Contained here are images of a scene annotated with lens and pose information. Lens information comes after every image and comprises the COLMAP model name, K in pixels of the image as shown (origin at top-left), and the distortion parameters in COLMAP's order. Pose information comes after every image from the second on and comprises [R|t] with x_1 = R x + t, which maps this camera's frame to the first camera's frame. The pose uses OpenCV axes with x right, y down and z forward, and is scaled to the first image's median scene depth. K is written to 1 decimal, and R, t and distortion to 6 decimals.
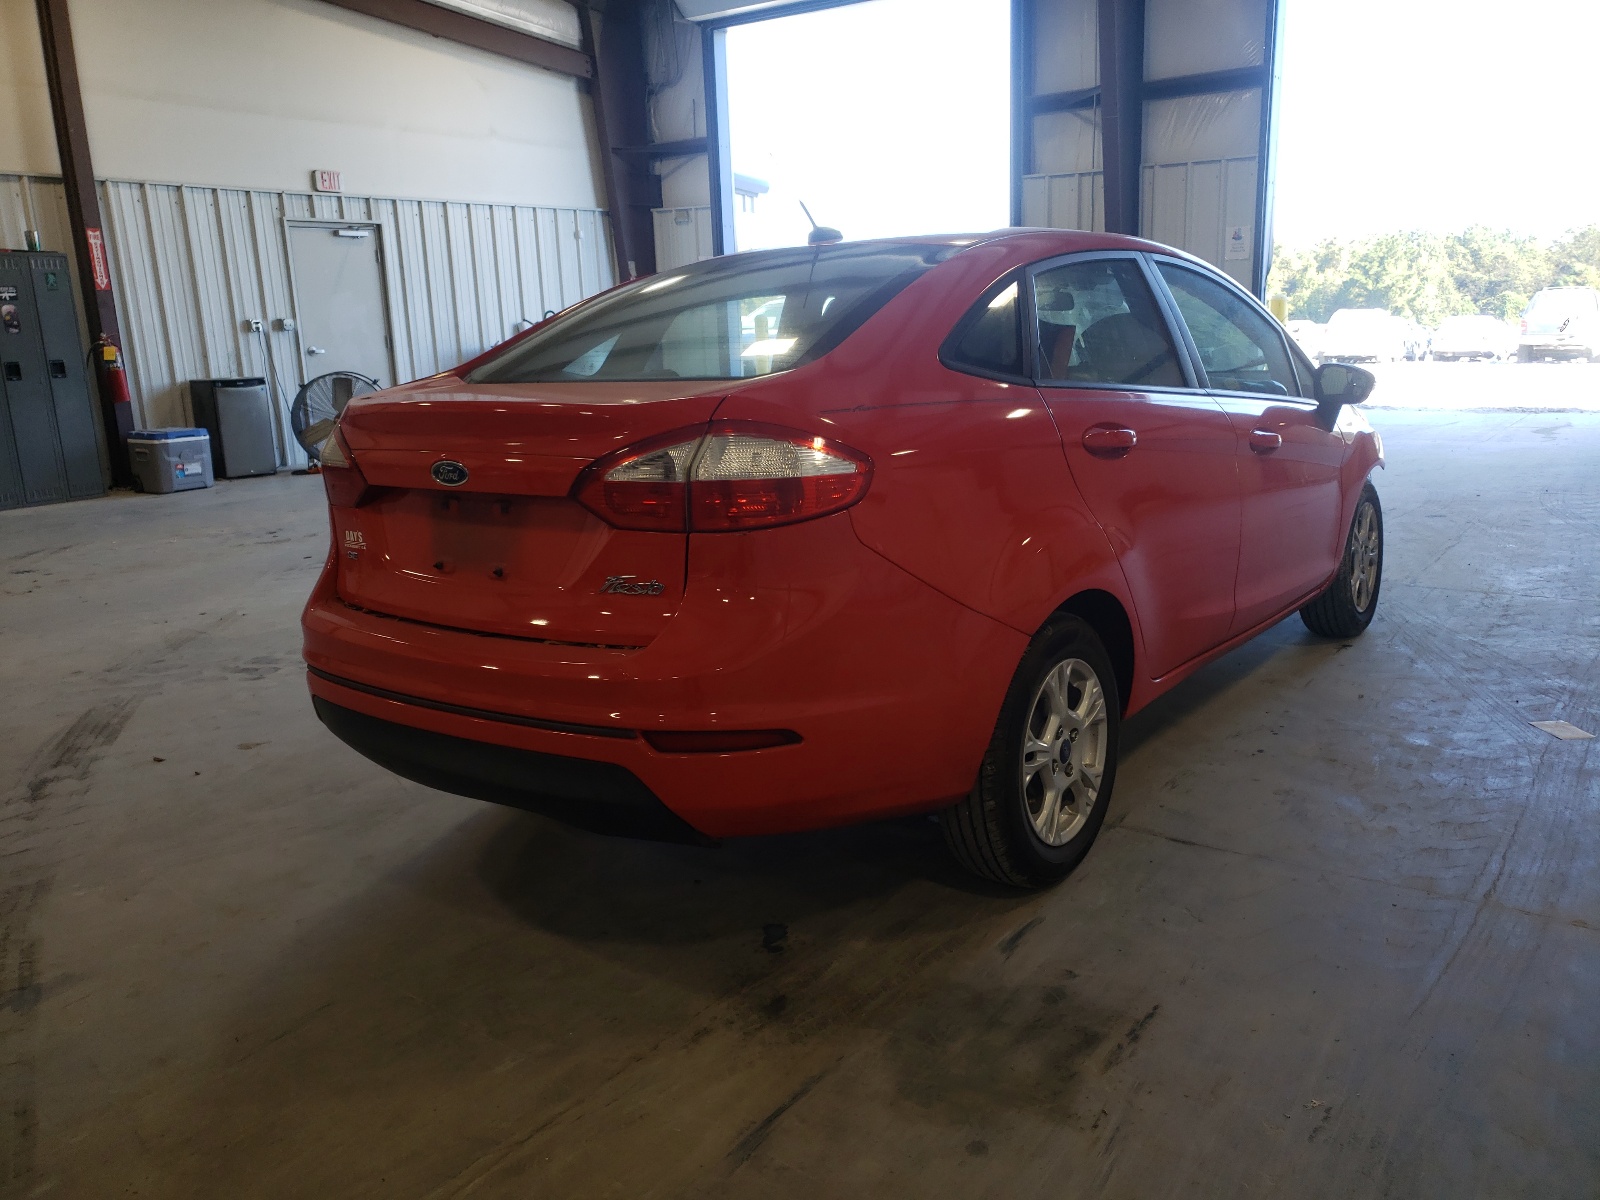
lens RADIAL K [[1245.3, 0, 817.8], [0, 1245.3, 633.4], [0, 0, 1]] dist [-0.037575, 0.088299]
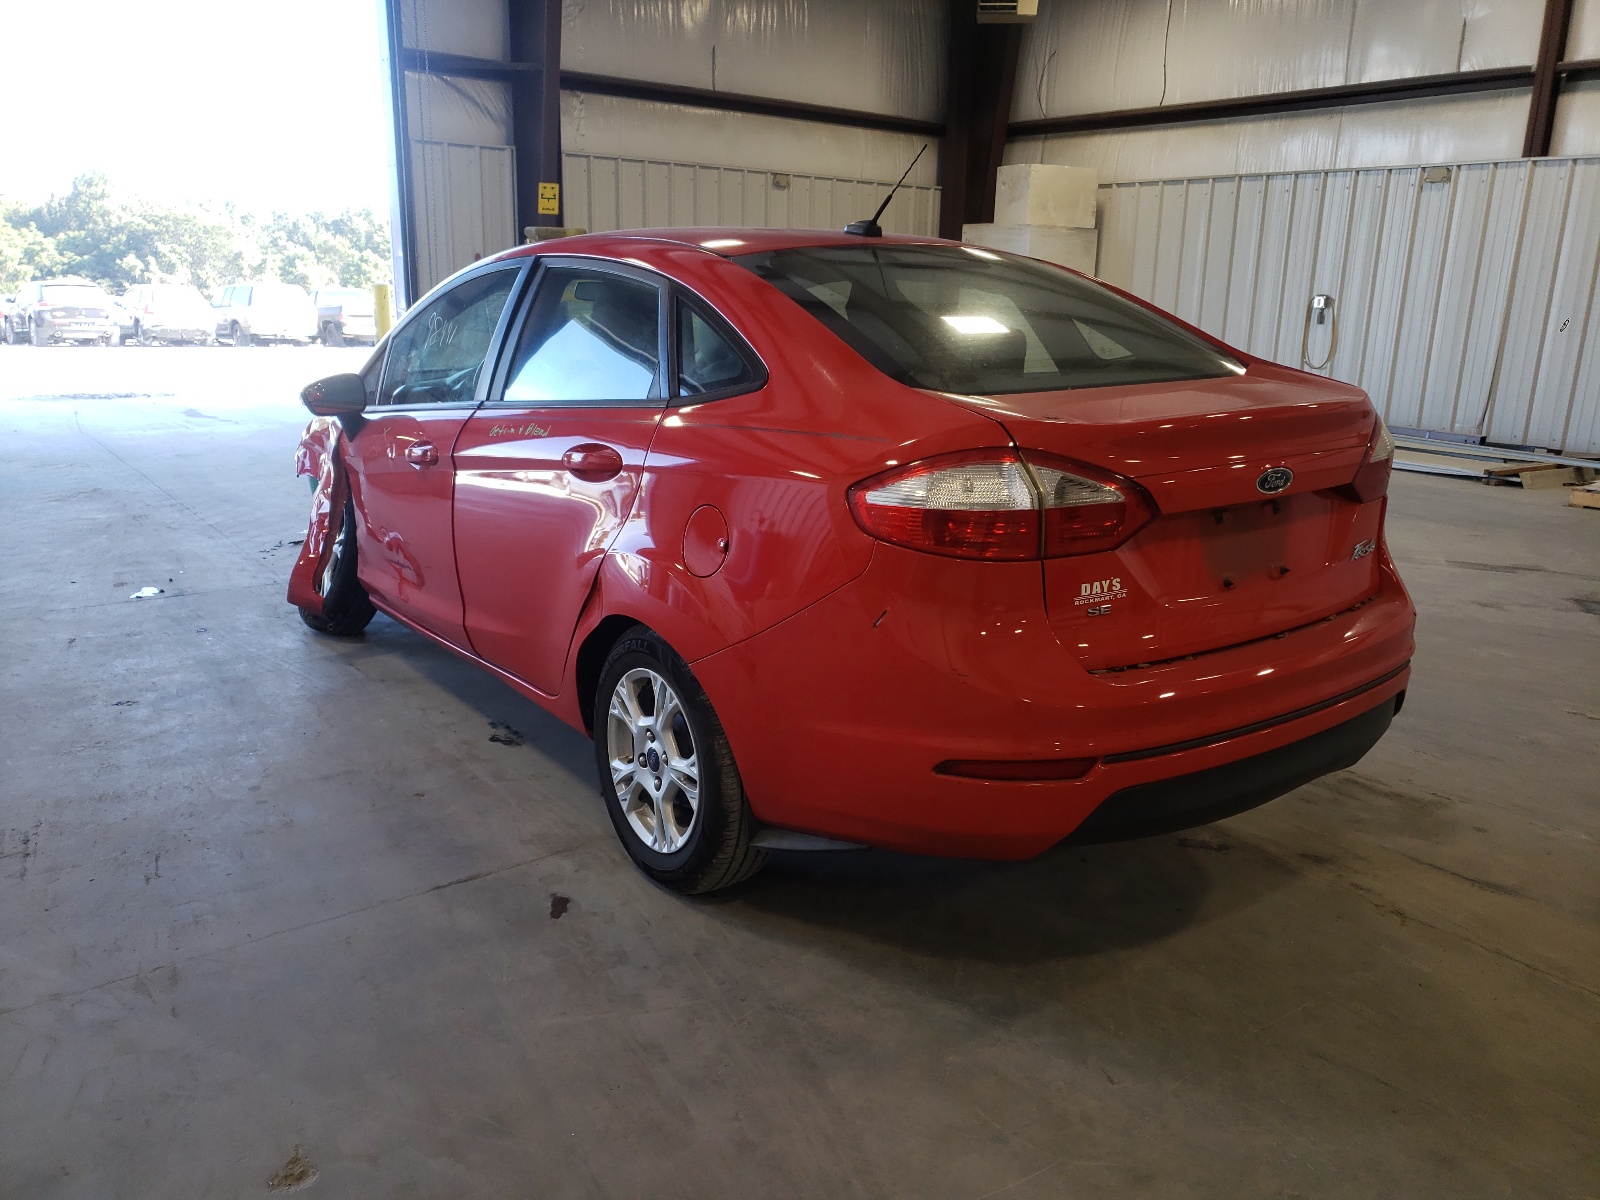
lens RADIAL K [[1243.5, 0, 779.4], [0, 1243.5, 653.2], [0, 0, 1]] dist [-0.000316, 0.006384]
pose [[0.297330, -0.235833, 0.925190, -1.351285], [0.209463, 0.961520, 0.177778, -0.254126], [-0.931515, 0.140934, 0.335287, 1.053645]]
